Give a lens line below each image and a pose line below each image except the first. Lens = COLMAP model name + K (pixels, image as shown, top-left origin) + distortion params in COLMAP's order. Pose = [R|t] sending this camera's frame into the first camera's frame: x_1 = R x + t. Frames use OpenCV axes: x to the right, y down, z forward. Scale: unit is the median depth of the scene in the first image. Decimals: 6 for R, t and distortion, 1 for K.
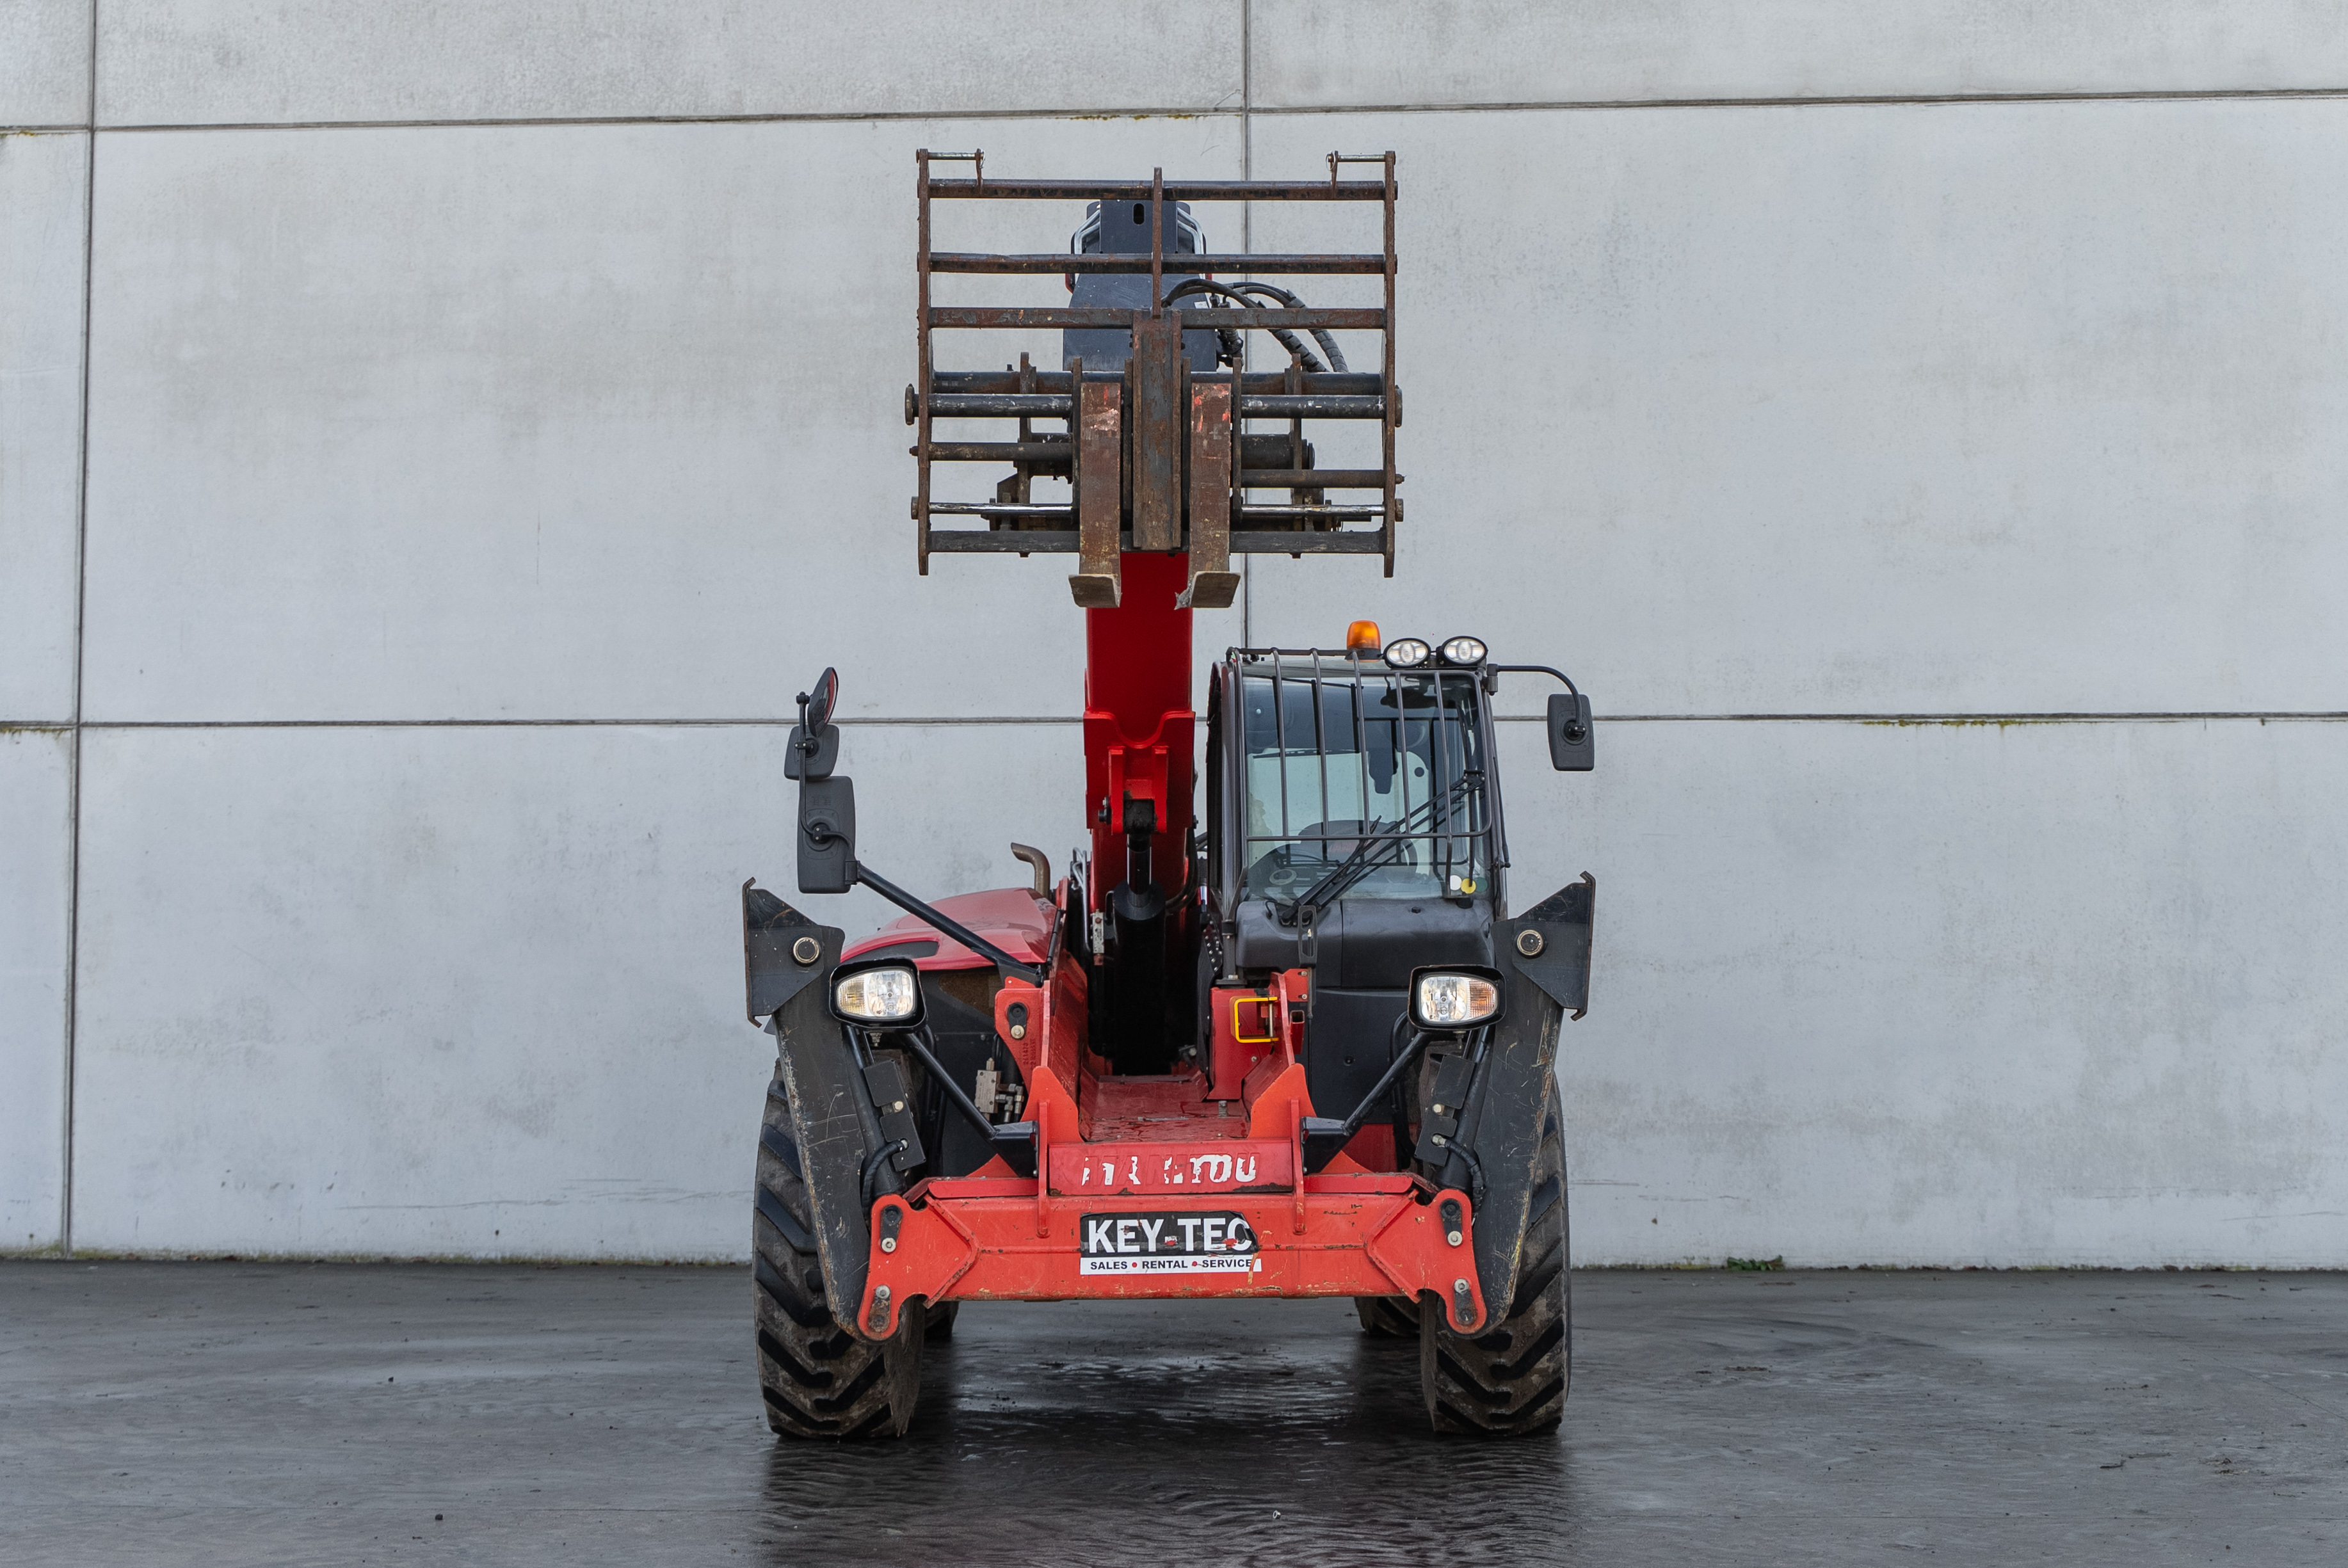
lens RADIAL K [[3716.9, 0, 1161.6], [0, 3716.9, 748.3], [0, 0, 1]] dist [0.003148, -0.034876]
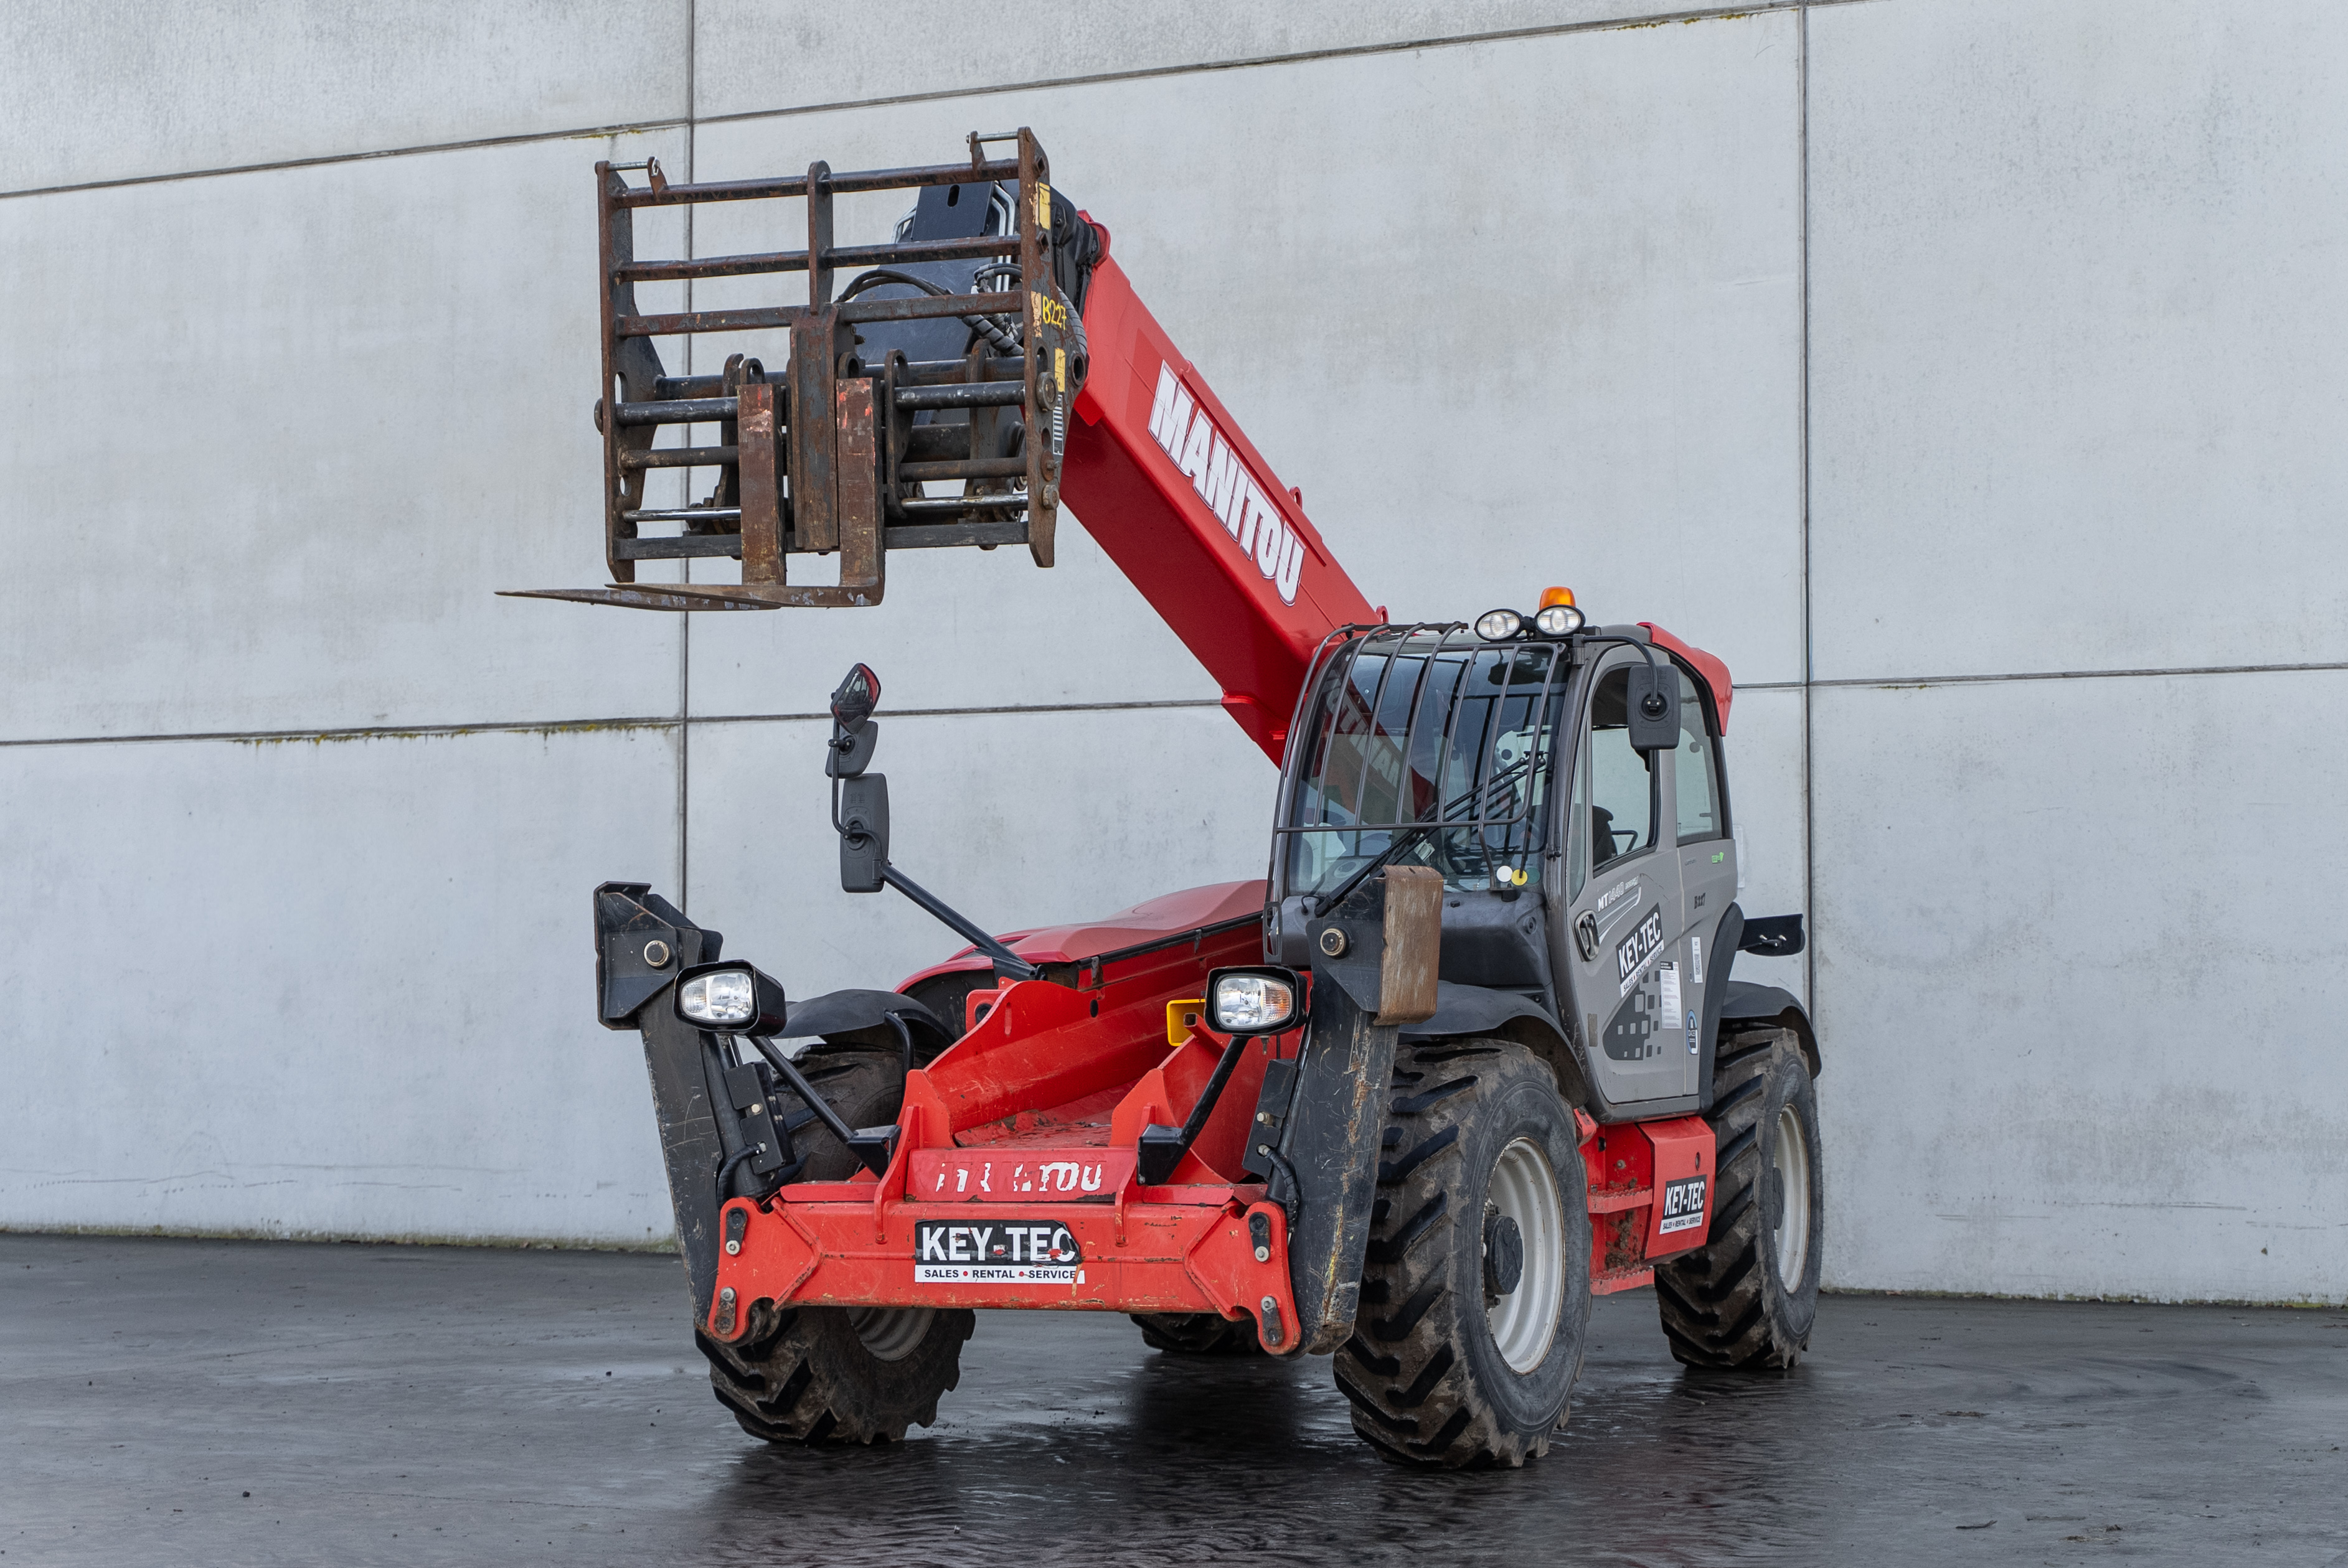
lens RADIAL K [[4236.4, 0, 1213.2], [0, 4236.4, 752.8], [0, 0, 1]] dist [0.014798, -0.058028]
pose [[0.925883, -0.021597, -0.377192, 0.417273], [0.026537, 0.999617, 0.007905, -0.004377], [0.376876, -0.017328, 0.926102, -0.004313]]
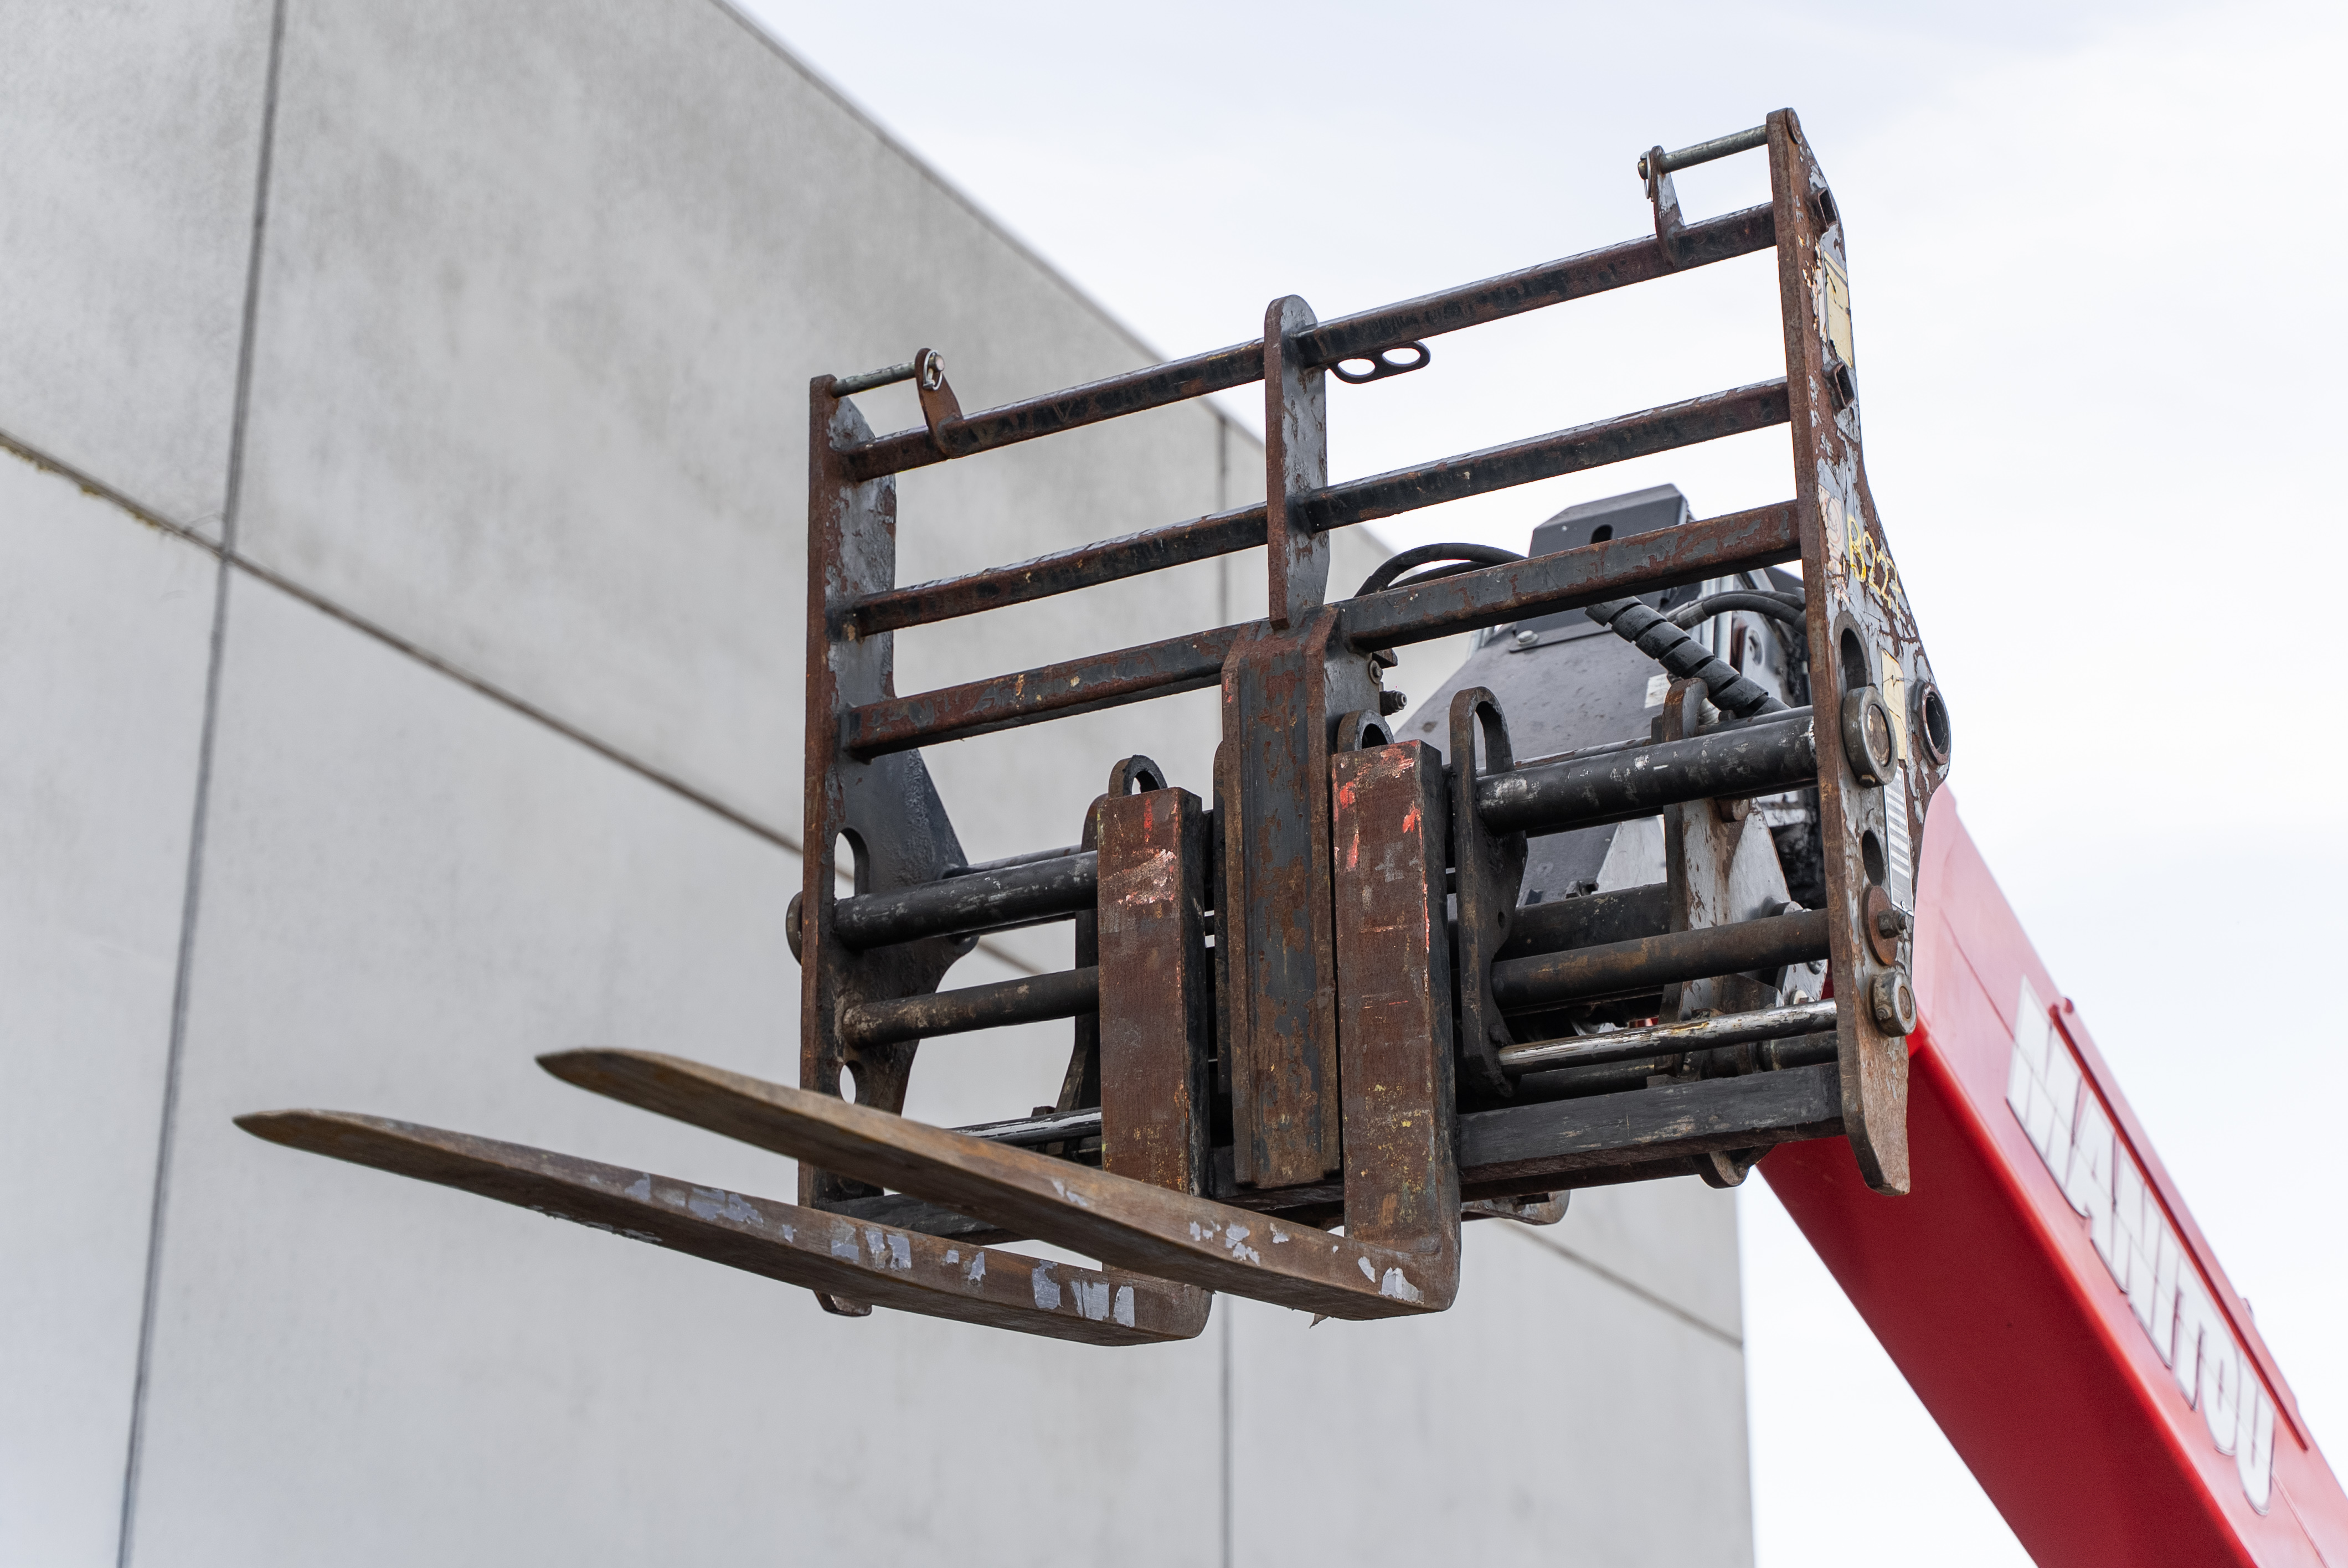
lens RADIAL K [[3710.3, 0, 1174.0], [0, 3710.3, 784.0], [0, 0, 1]] dist [-0.002355, -0.038899]
pose [[0.854016, -0.172184, -0.490927, 0.150051], [0.021903, 0.954706, -0.296743, 0.017620], [0.519785, 0.242671, 0.819106, 0.532584]]
